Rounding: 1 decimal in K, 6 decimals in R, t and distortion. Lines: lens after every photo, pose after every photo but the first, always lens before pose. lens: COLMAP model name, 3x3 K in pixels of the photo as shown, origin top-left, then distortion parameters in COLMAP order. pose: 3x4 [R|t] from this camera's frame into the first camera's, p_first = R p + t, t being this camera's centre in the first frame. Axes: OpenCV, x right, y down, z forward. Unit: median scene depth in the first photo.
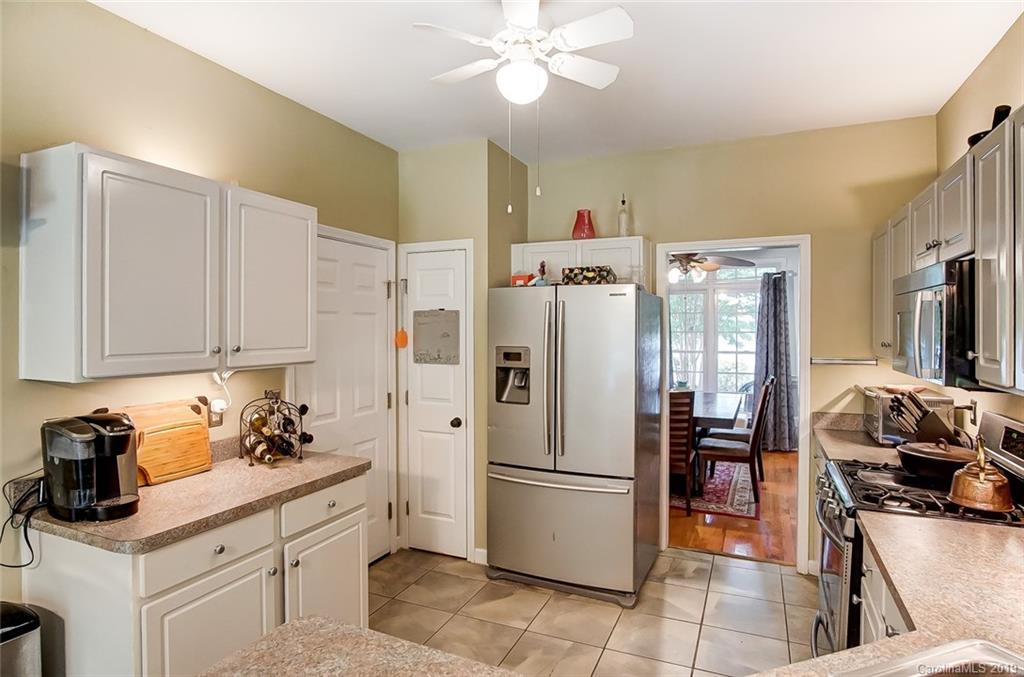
lens RADIAL K [[557.3, 0, 508.7], [0, 557.3, 331.3], [0, 0, 1]] dist [-0.034543, 0.004384]
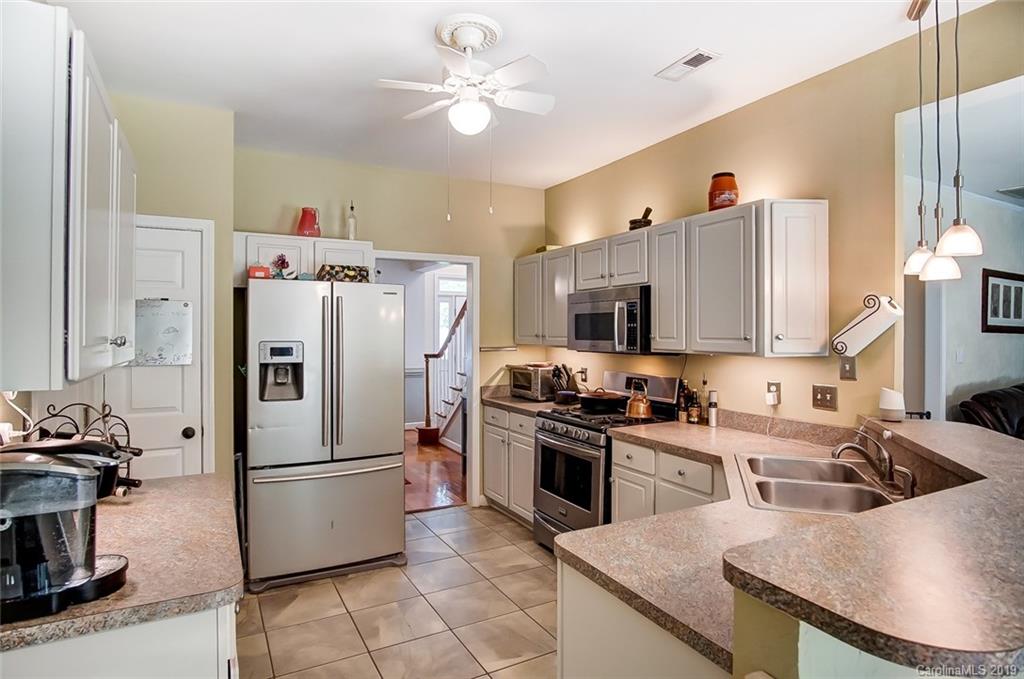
lens RADIAL K [[558.3, 0, 508.9], [0, 558.3, 331.9], [0, 0, 1]] dist [-0.037073, -0.001847]
pose [[0.601950, -0.000366, 0.798534, -0.507827], [0.006159, 0.999972, -0.004185, 0.017146], [-0.798510, 0.007437, 0.601936, 0.109041]]
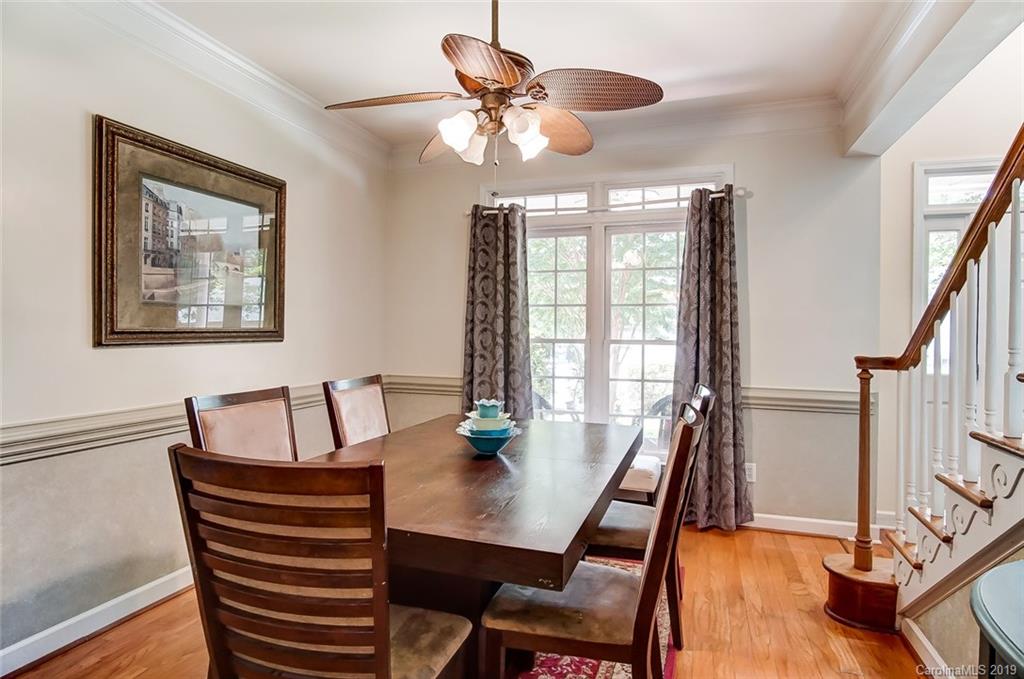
lens RADIAL K [[558.3, 0, 507.2], [0, 558.3, 333.2], [0, 0, 1]] dist [-0.037073, -0.001847]
pose [[0.995115, 0.012370, 0.097943, 0.466492], [-0.012159, 0.999922, -0.002759, 0.067526], [-0.097969, 0.001555, 0.995188, 0.973964]]
